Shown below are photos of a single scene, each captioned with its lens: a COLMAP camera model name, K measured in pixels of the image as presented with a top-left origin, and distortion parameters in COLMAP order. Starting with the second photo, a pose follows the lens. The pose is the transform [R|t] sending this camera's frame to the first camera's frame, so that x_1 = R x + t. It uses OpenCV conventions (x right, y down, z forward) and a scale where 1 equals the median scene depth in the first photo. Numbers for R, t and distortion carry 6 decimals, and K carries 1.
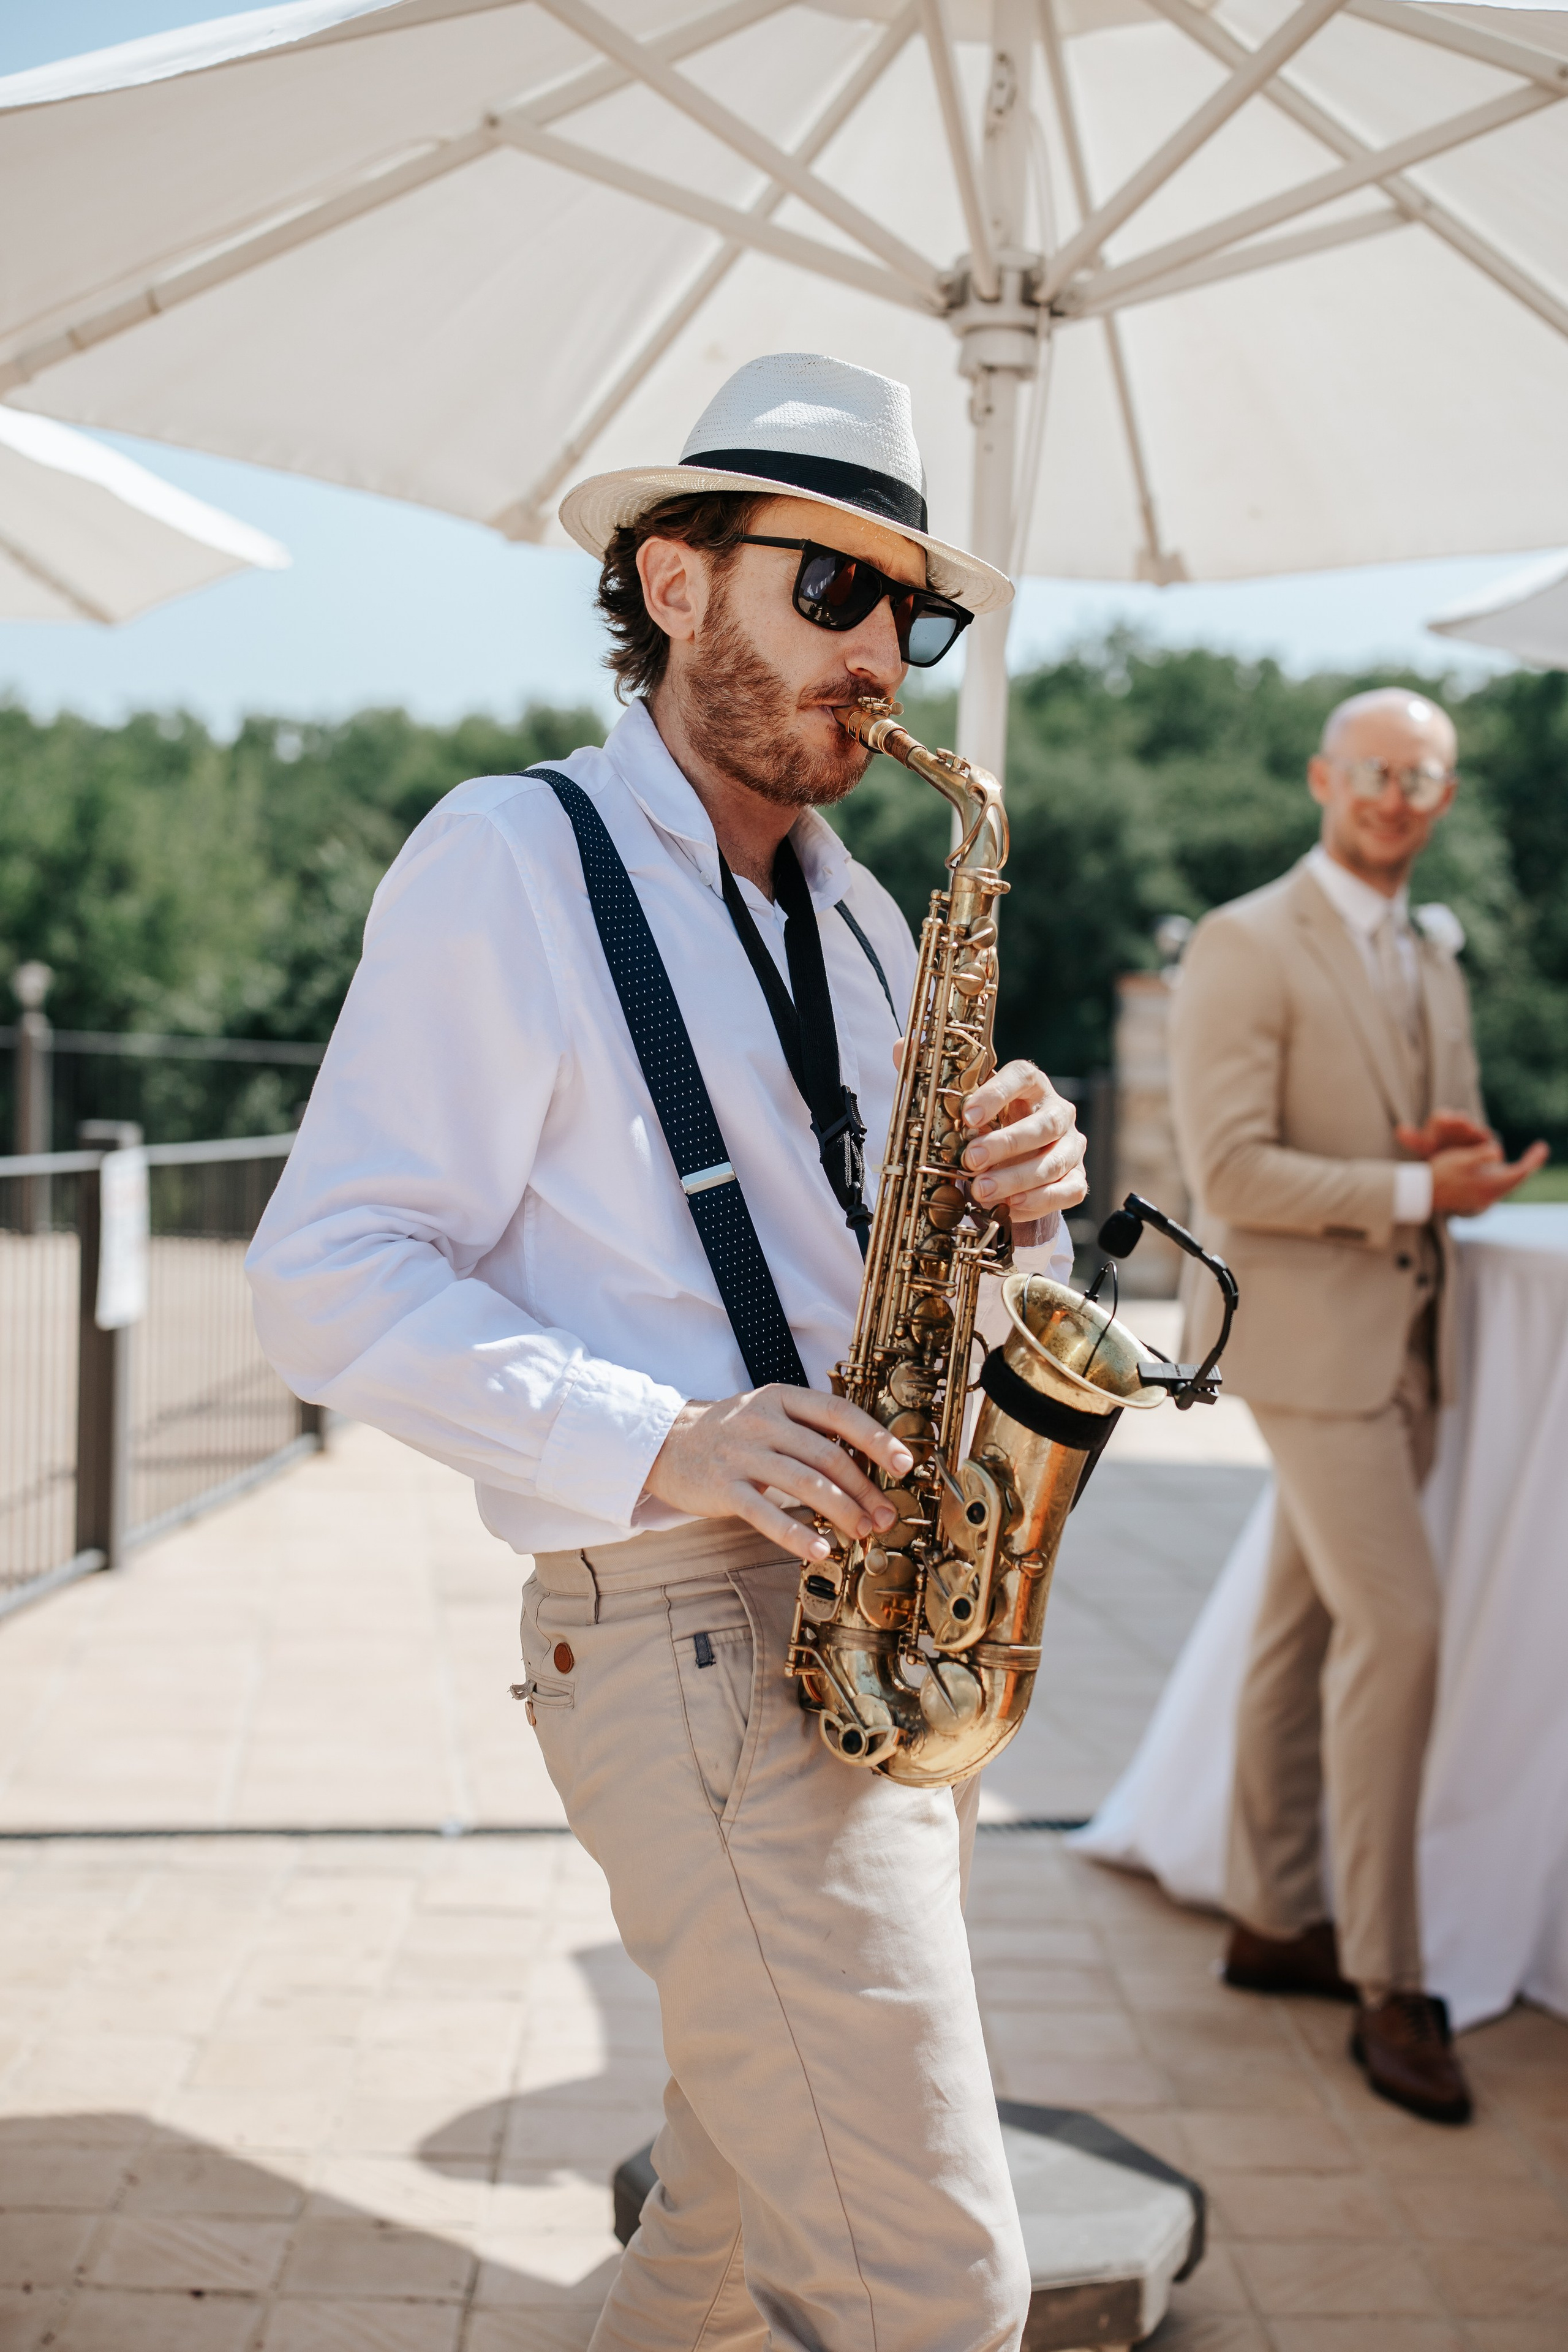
lens RADIAL K [[3383.8, 0, 786.7], [0, 3383.8, 1244.2], [0, 0, 1]] dist [0.055284, -0.146561]
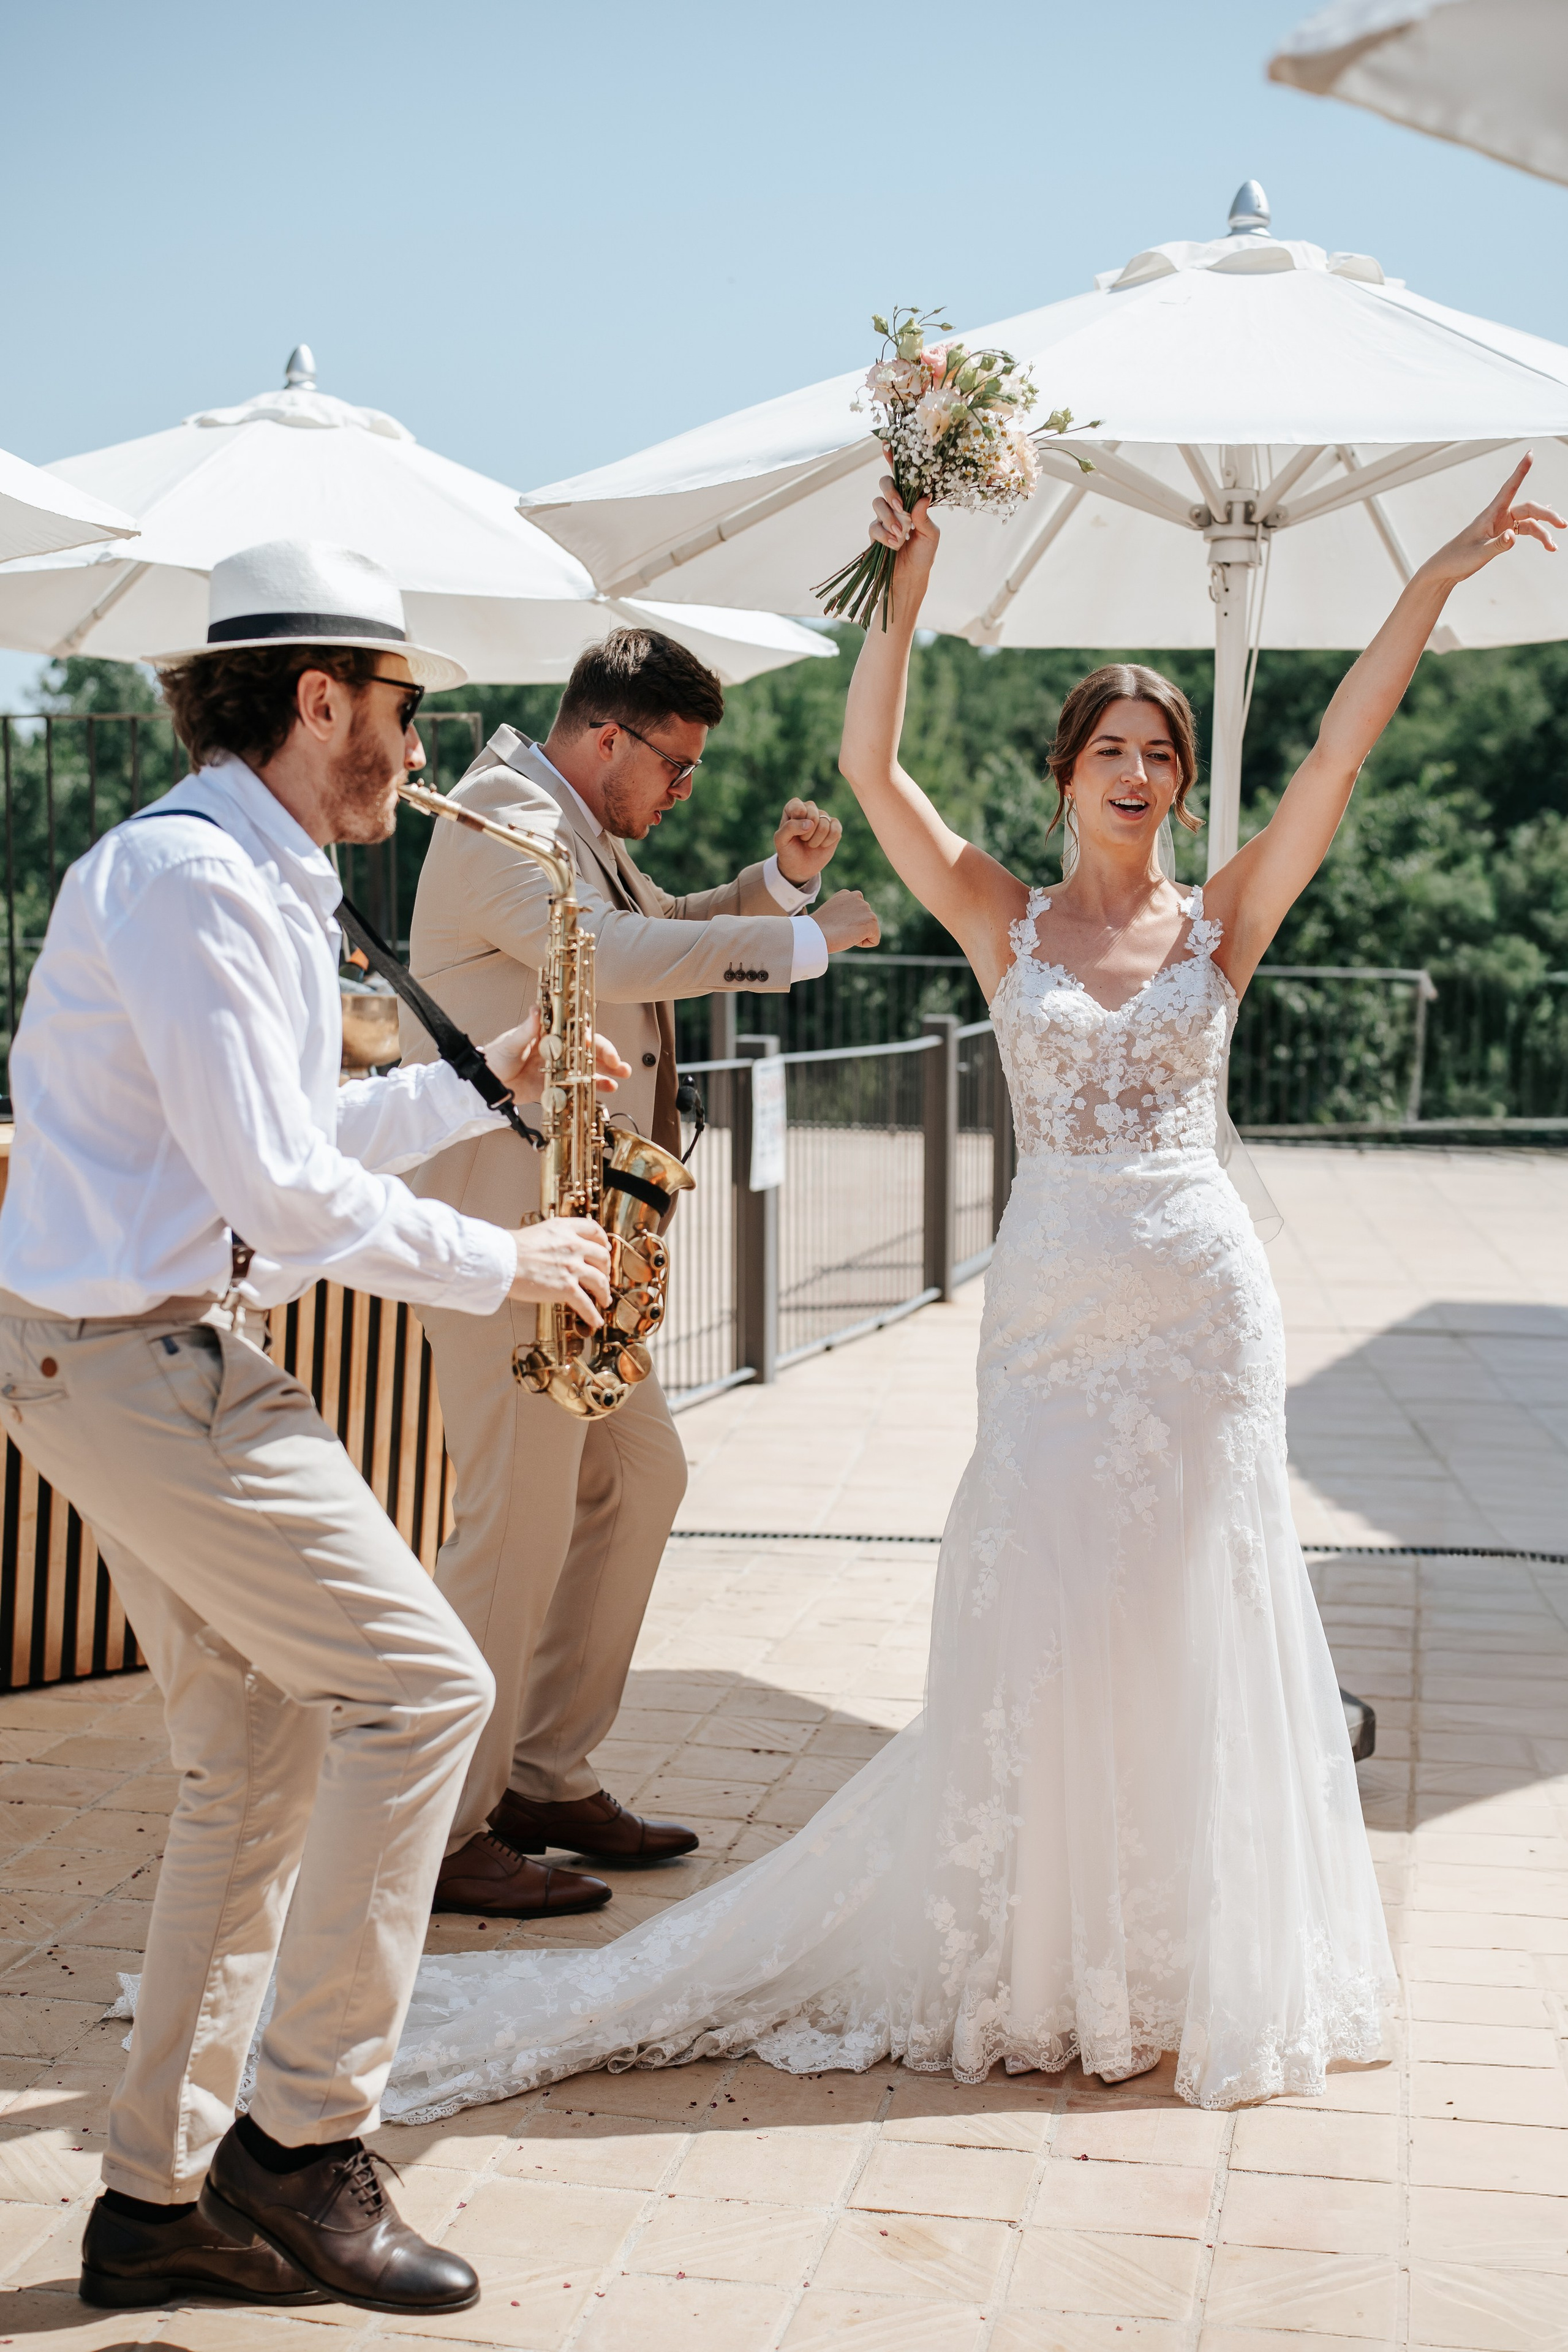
lens RADIAL K [[3383.8, 0, 786.7], [0, 3383.8, 1244.2], [0, 0, 1]] dist [0.055284, -0.146561]
pose [[0.977778, -0.006875, -0.209528, 0.174779], [0.013675, 0.999425, 0.031022, 0.007721], [0.209194, -0.033198, 0.977310, -0.560428]]
